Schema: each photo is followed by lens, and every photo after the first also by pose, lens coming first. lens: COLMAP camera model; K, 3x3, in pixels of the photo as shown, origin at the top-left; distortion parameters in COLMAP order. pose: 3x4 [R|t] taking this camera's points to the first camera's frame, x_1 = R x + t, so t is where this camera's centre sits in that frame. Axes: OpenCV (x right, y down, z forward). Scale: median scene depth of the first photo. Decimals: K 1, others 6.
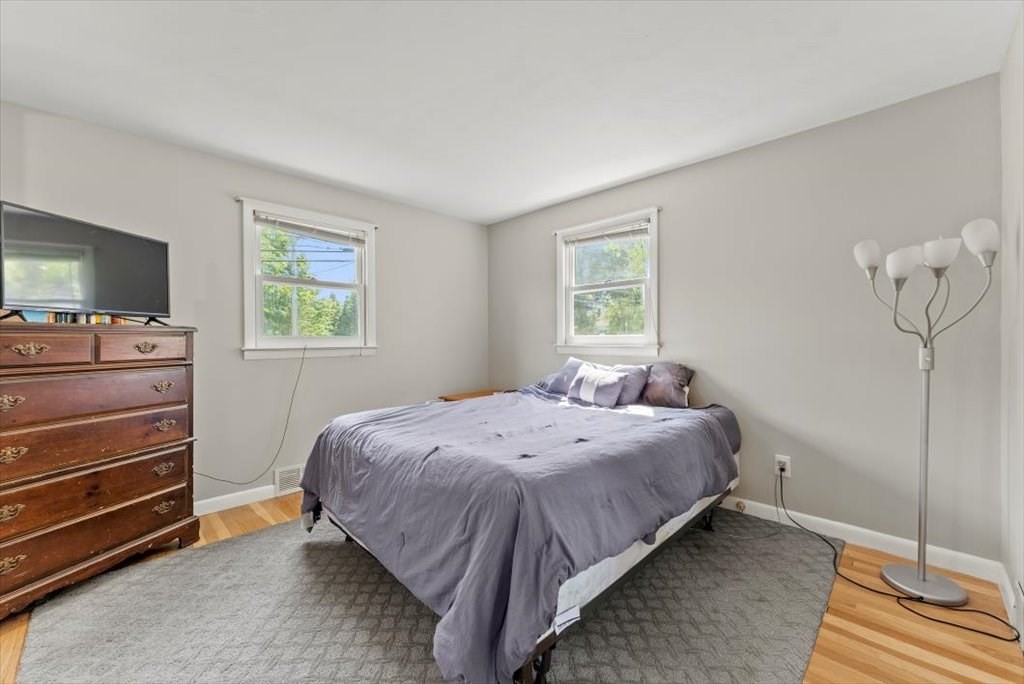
lens RADIAL K [[409.4, 0, 511.1], [0, 409.4, 343.4], [0, 0, 1]] dist [0.000133, 0.000129]
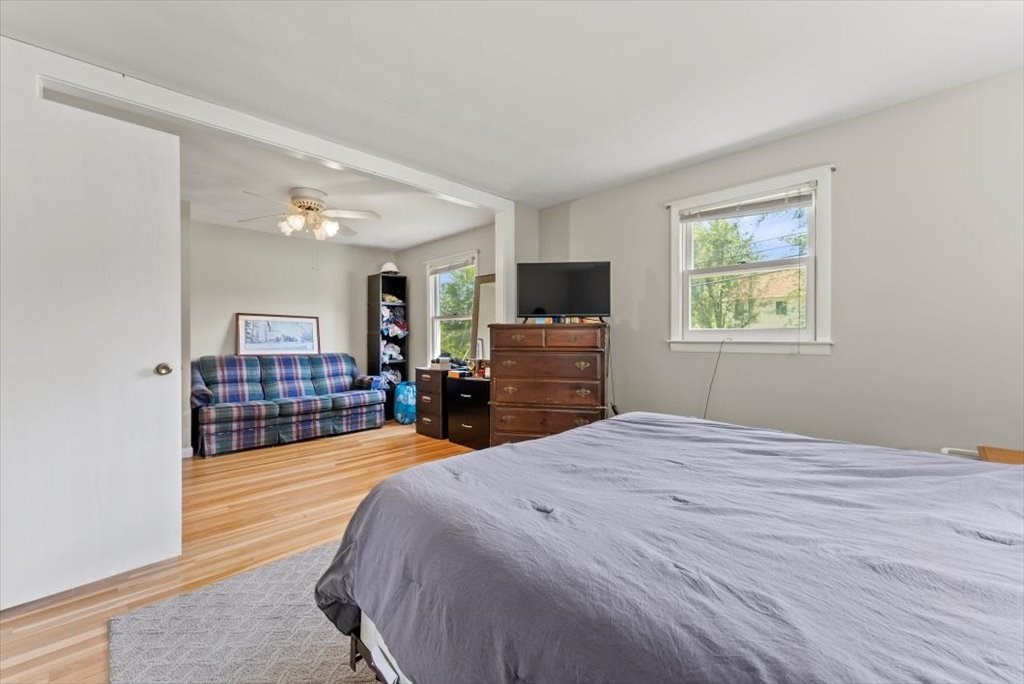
lens RADIAL K [[409.4, 0, 511.1], [0, 409.4, 343.4], [0, 0, 1]] dist [0.000133, 0.000129]
pose [[0.001395, 0.021991, -0.999757, 0.435228], [-0.008665, 0.999721, 0.021978, -0.001111], [0.999961, 0.008632, 0.001585, 0.560211]]
